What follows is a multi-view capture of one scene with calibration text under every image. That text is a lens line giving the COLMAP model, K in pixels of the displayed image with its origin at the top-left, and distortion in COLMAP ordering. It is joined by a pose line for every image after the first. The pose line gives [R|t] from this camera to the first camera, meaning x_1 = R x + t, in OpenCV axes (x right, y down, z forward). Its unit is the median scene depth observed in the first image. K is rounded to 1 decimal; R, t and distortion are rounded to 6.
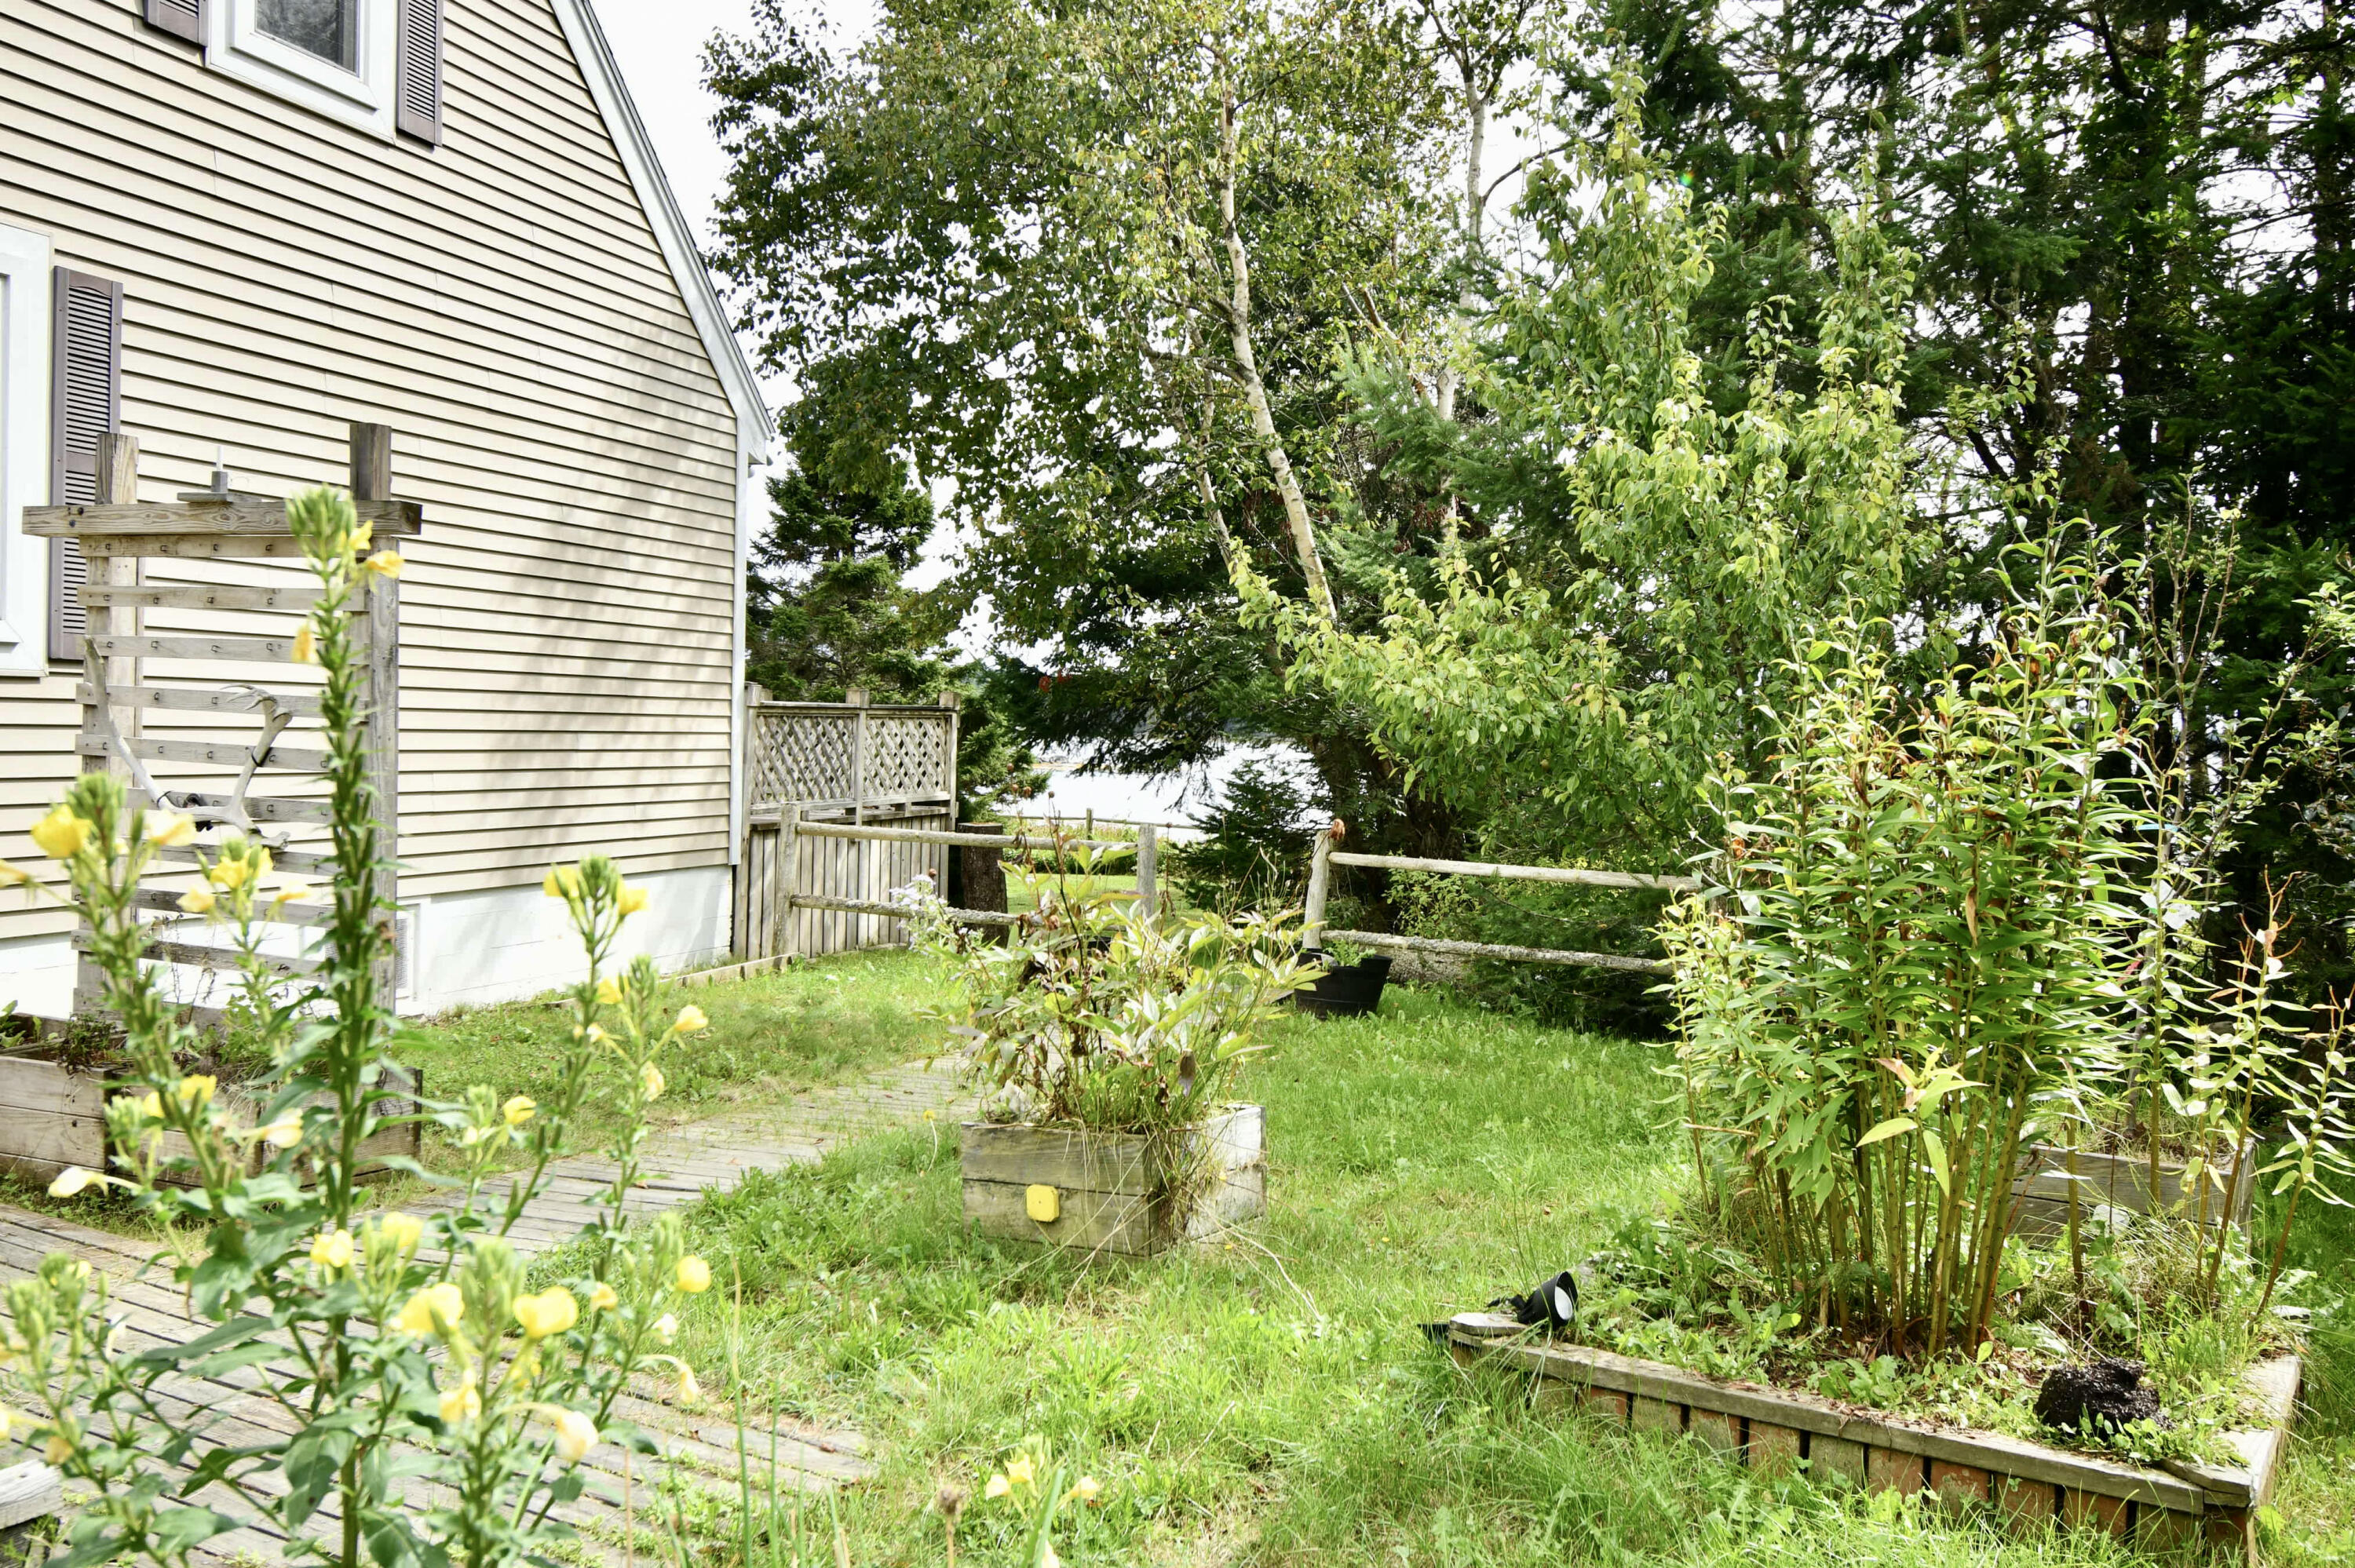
lens RADIAL K [[1927.9, 0, 1177.5], [0, 1927.9, 784.0], [0, 0, 1]] dist [-0.001014, 0.000775]
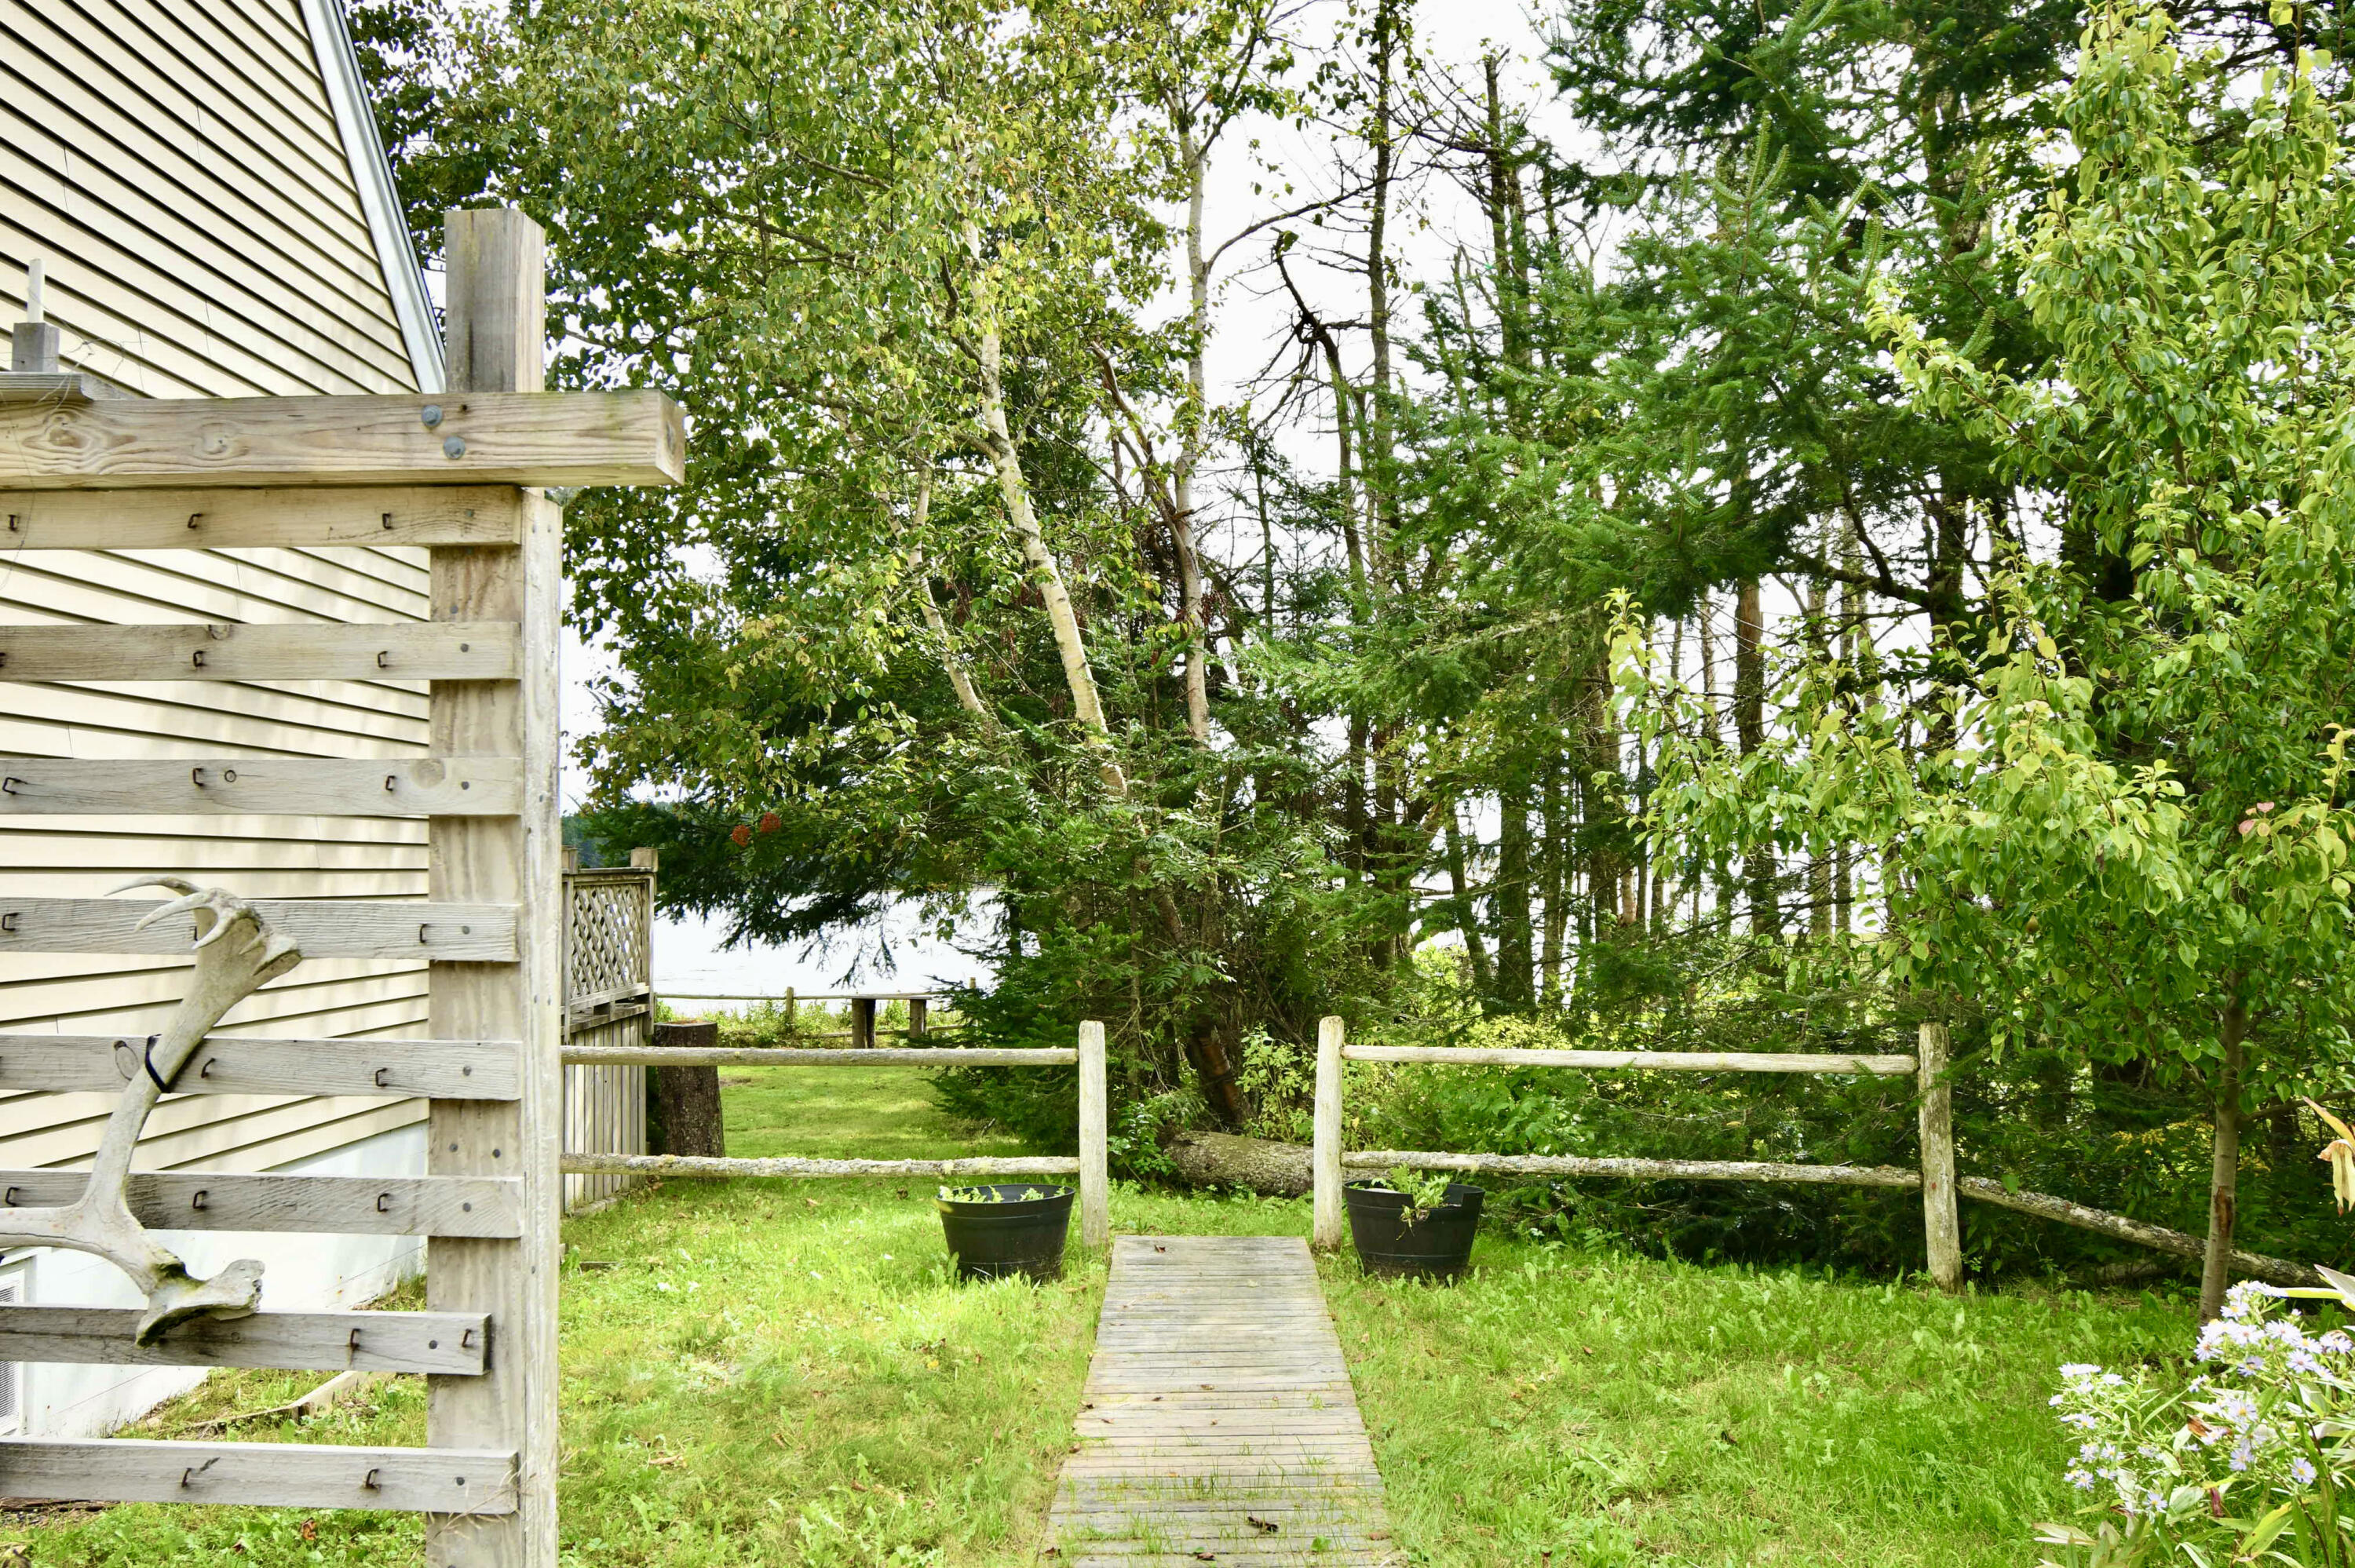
lens RADIAL K [[1927.9, 0, 1177.5], [0, 1927.9, 784.0], [0, 0, 1]] dist [-0.001014, 0.000775]
pose [[0.945759, -0.020796, 0.324204, -0.165018], [0.044483, 0.996839, -0.065822, -0.014432], [-0.321810, 0.076673, 0.943695, 0.230948]]
